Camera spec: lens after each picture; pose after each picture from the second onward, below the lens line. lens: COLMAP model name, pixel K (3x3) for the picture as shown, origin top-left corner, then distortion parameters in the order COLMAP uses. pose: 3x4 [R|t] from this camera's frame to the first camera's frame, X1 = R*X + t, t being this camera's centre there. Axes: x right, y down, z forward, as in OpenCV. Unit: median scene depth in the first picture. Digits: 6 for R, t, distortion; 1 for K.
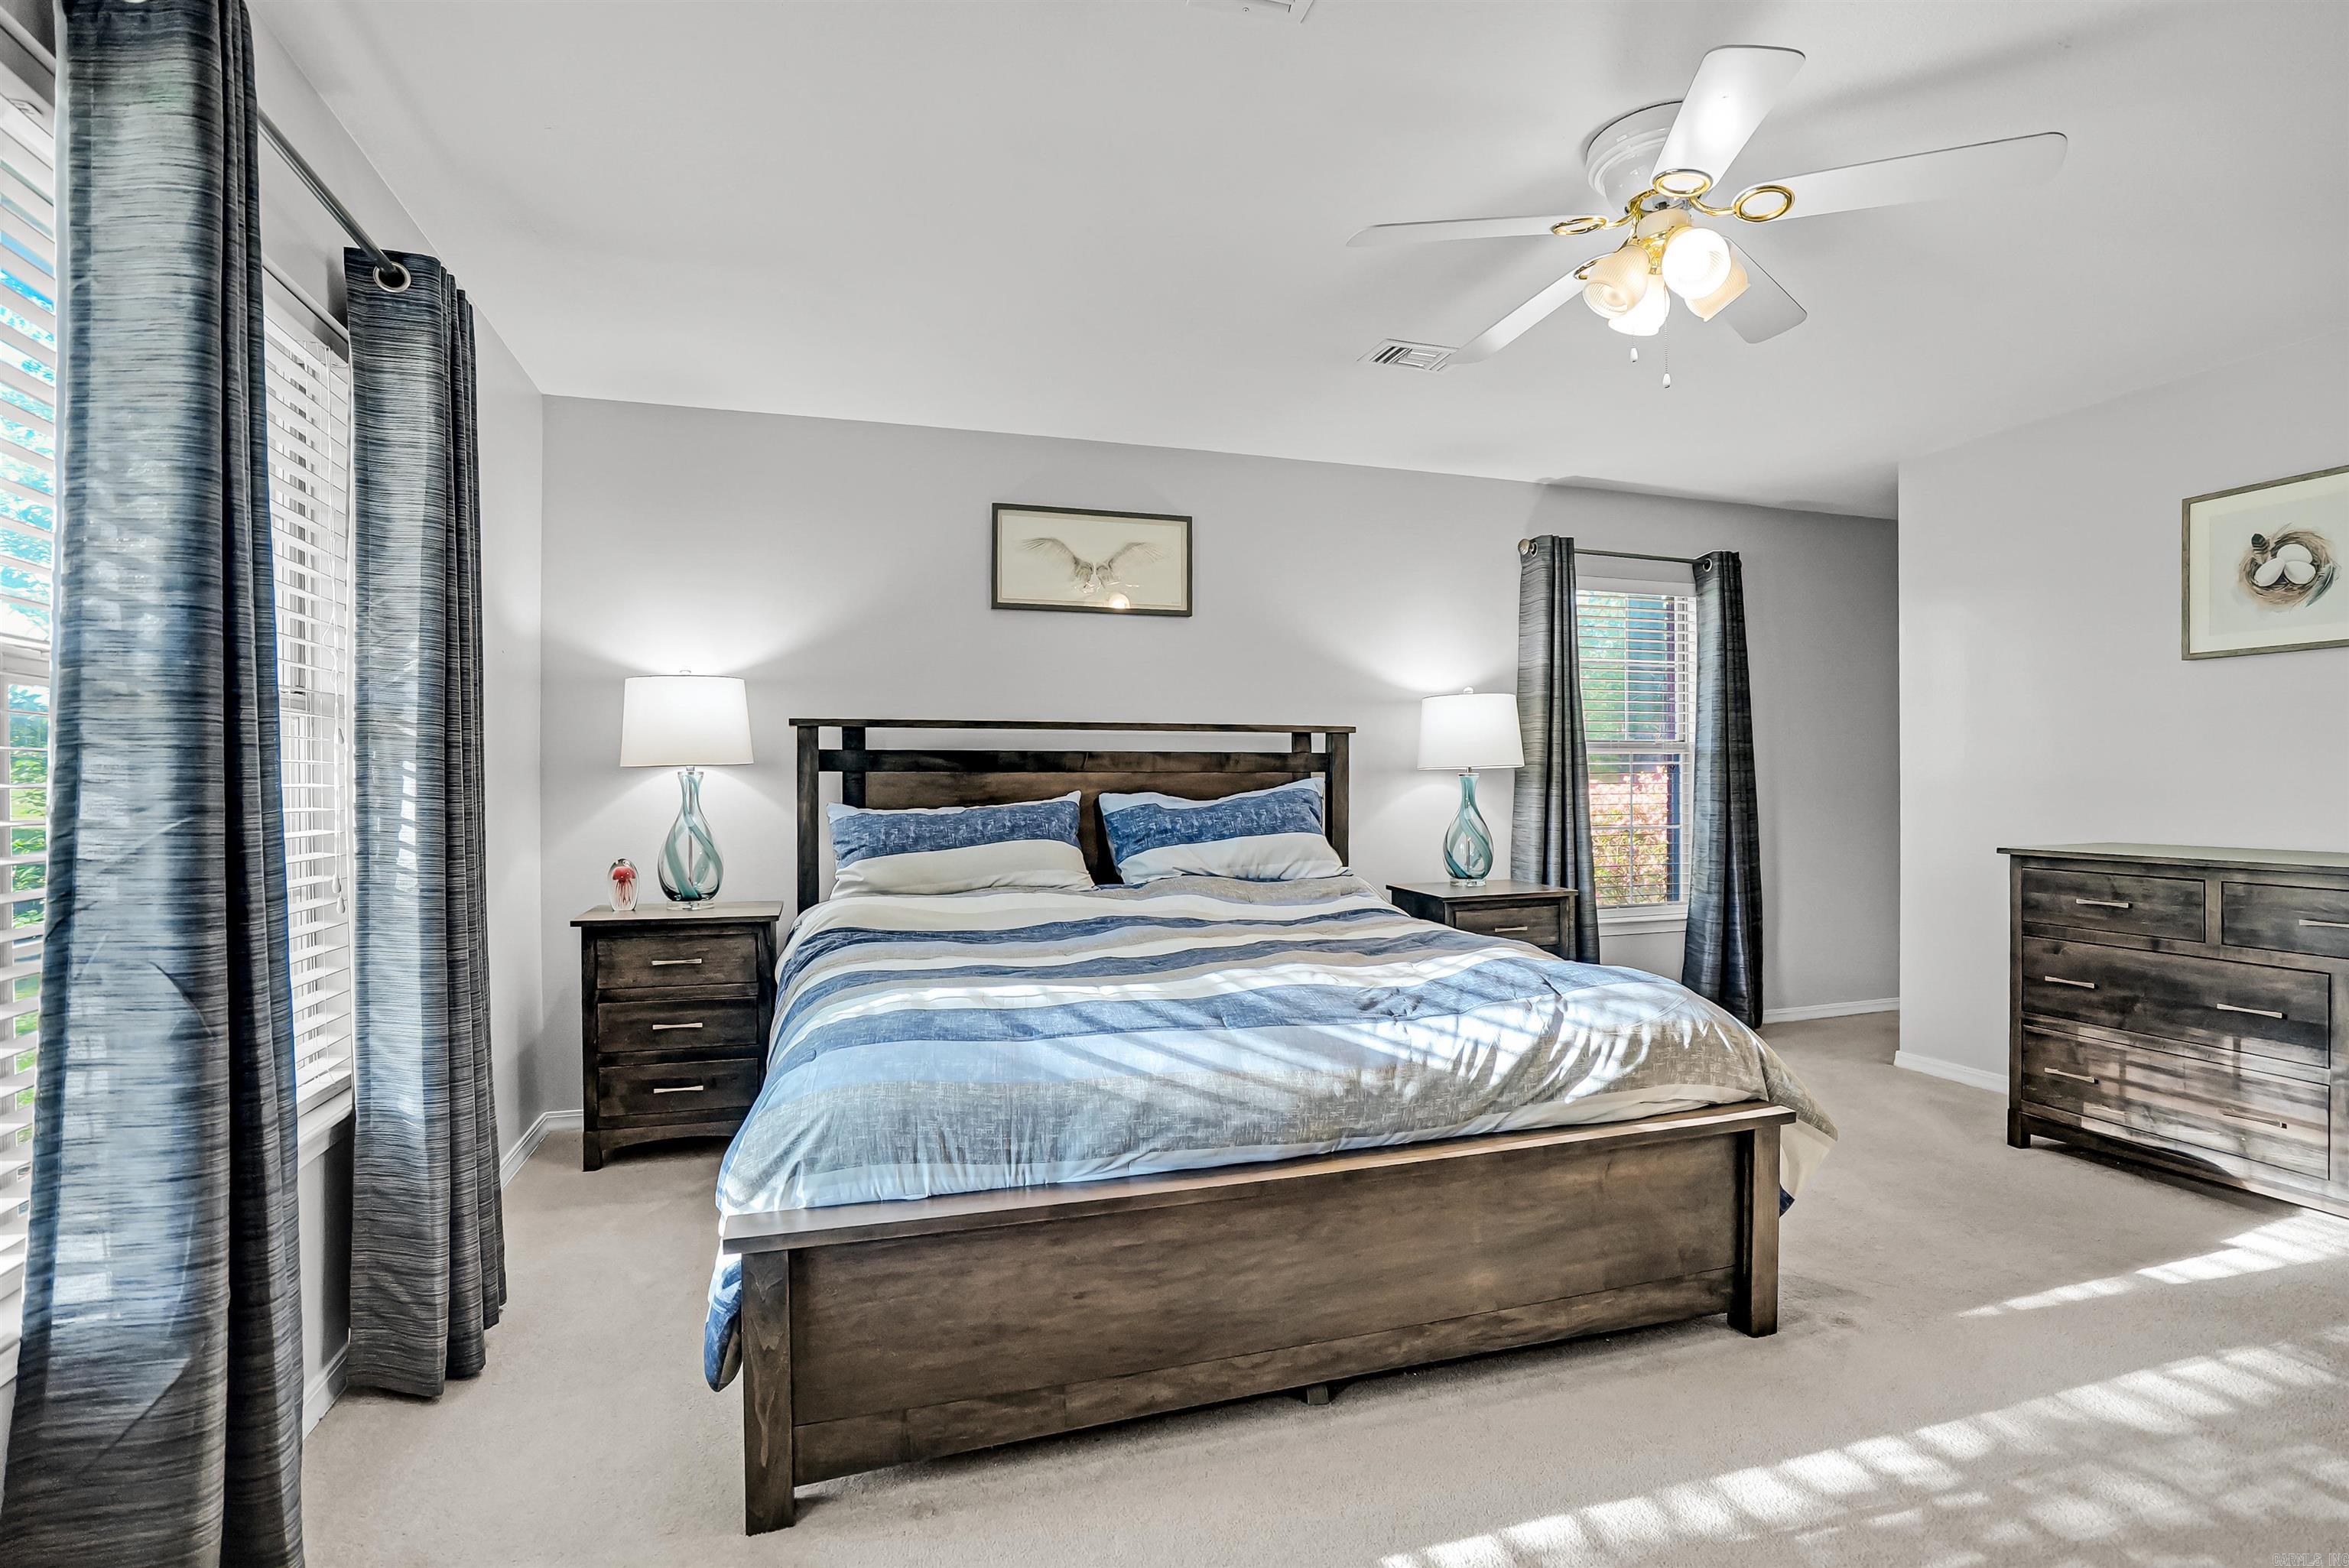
lens RADIAL K [[1116.5, 0, 1194.3], [0, 1116.5, 781.5], [0, 0, 1]] dist [-0.052342, 0.021113]
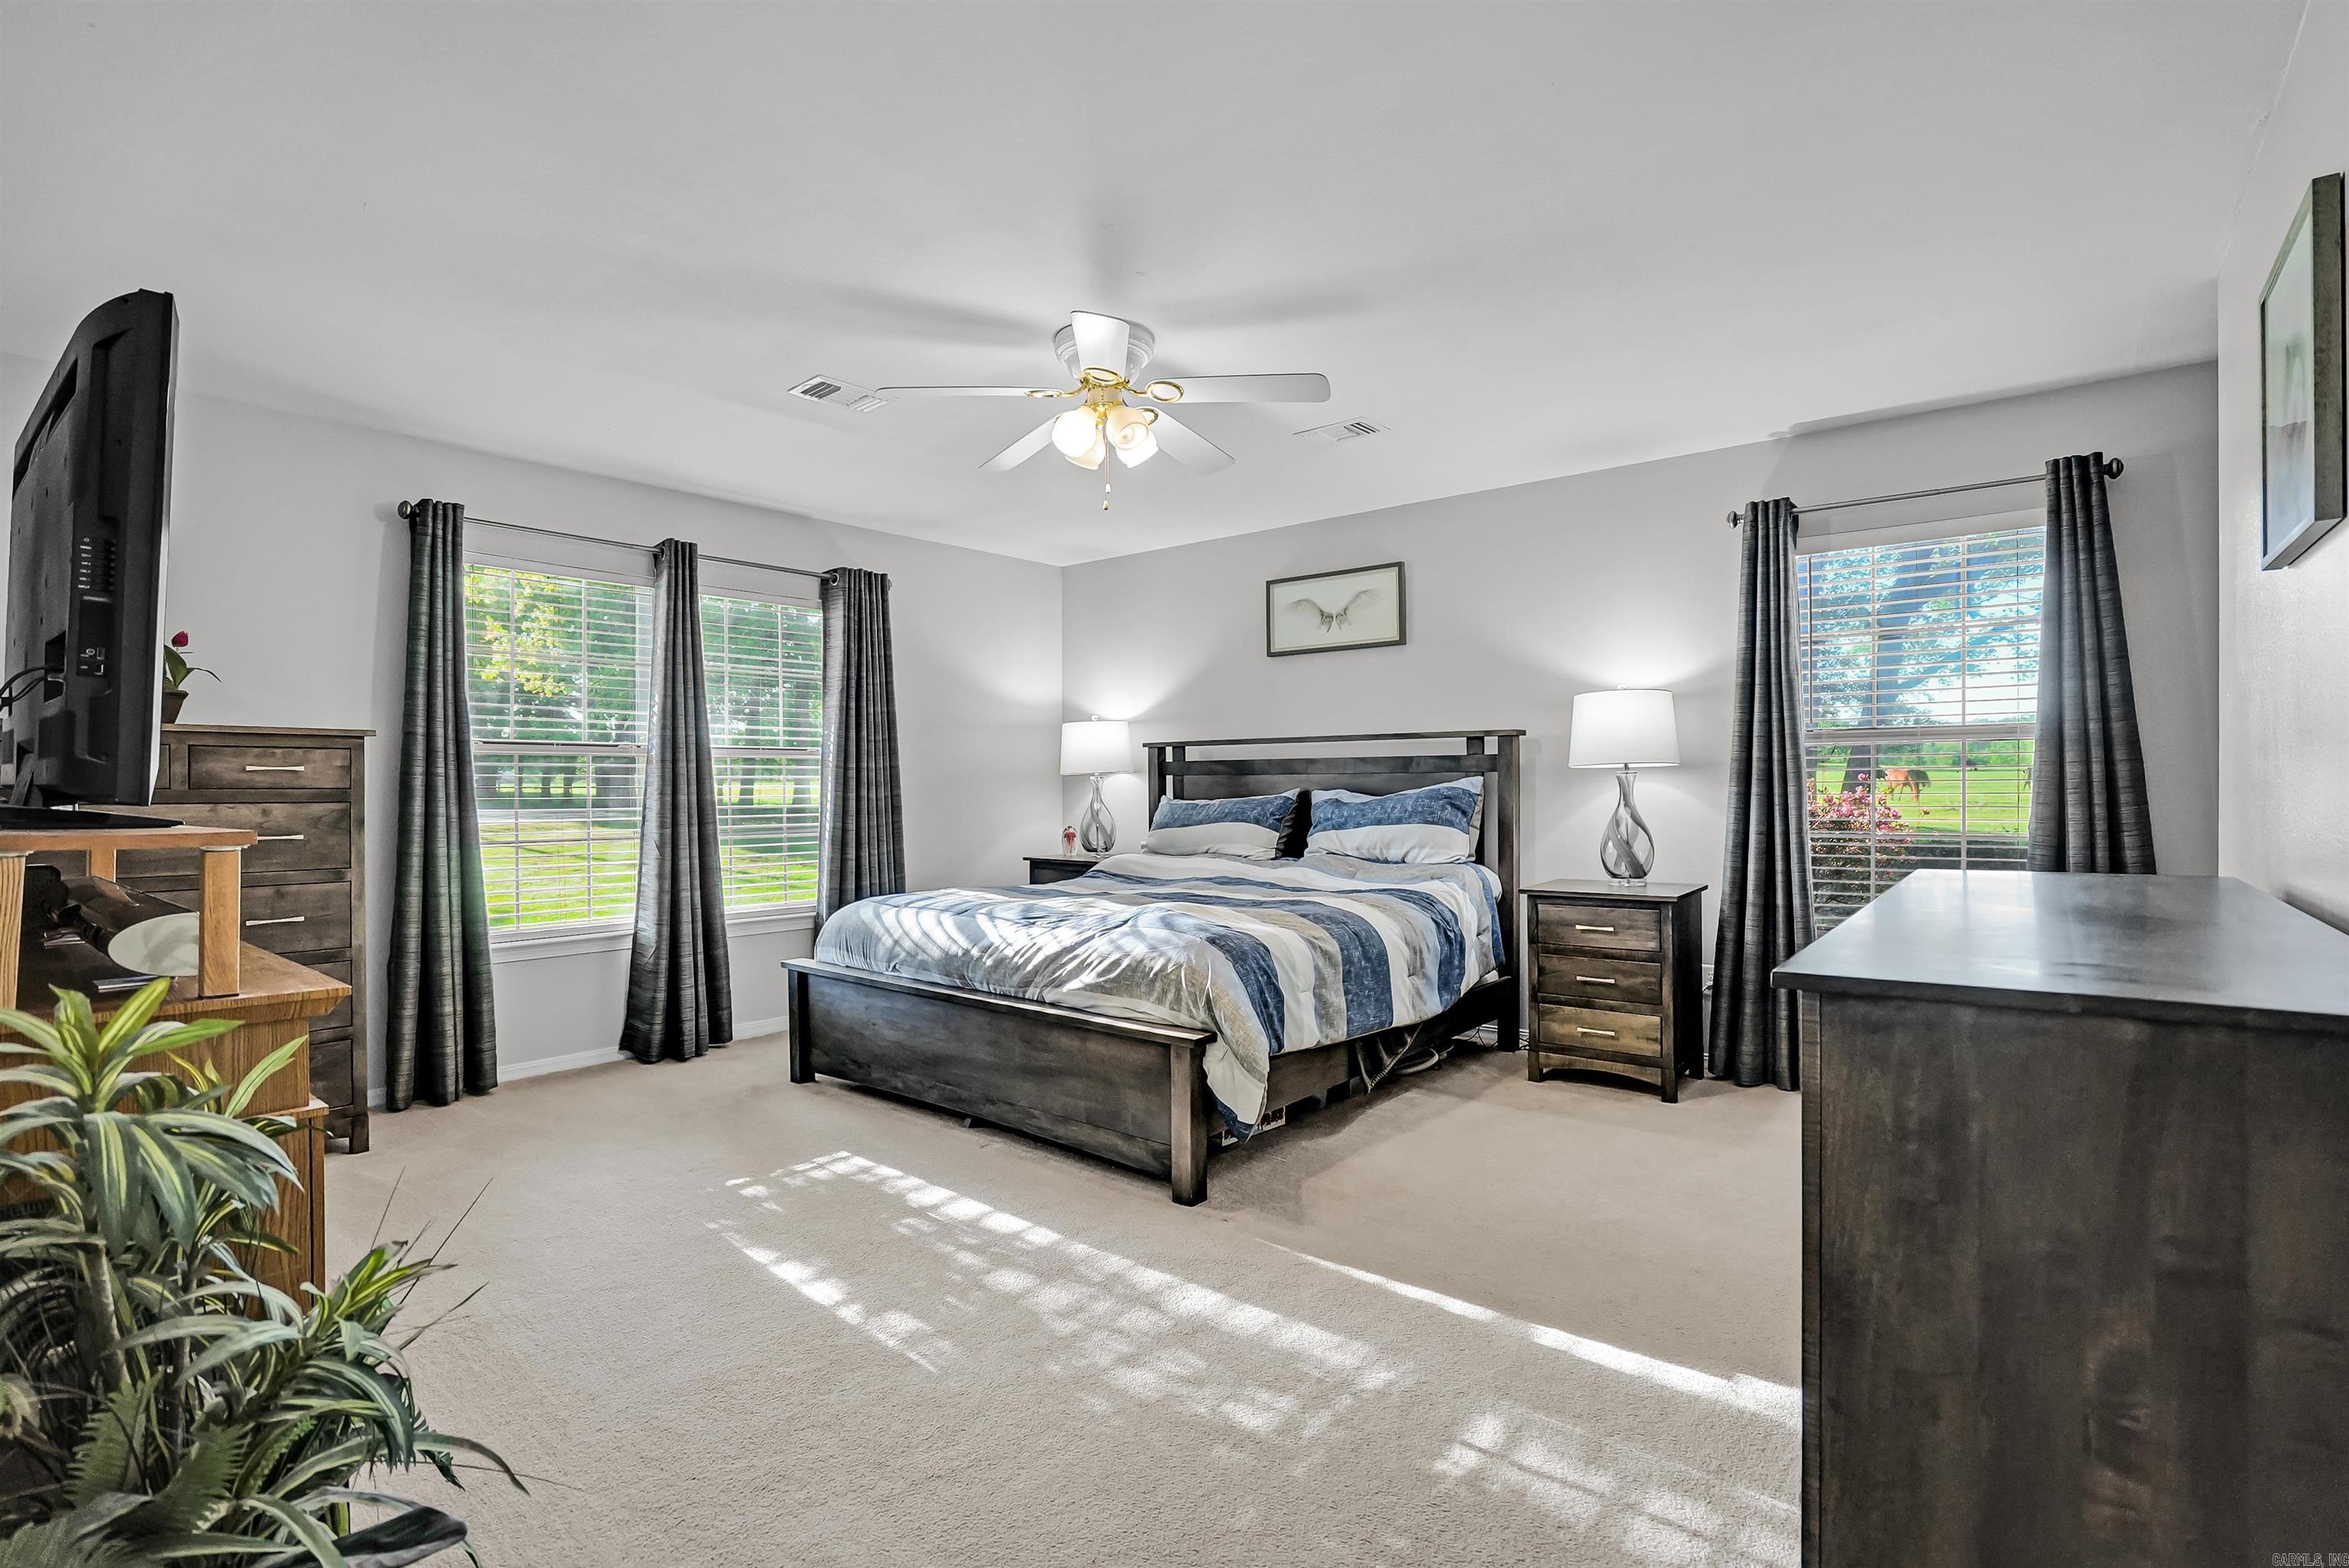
lens RADIAL K [[1116.5, 0, 1194.3], [0, 1116.5, 781.5], [0, 0, 1]] dist [-0.052342, 0.021113]
pose [[0.541321, -0.001019, -0.840816, 0.962887], [0.007654, 0.999964, 0.003716, -0.005633], [0.840781, -0.008447, 0.541309, 0.167818]]
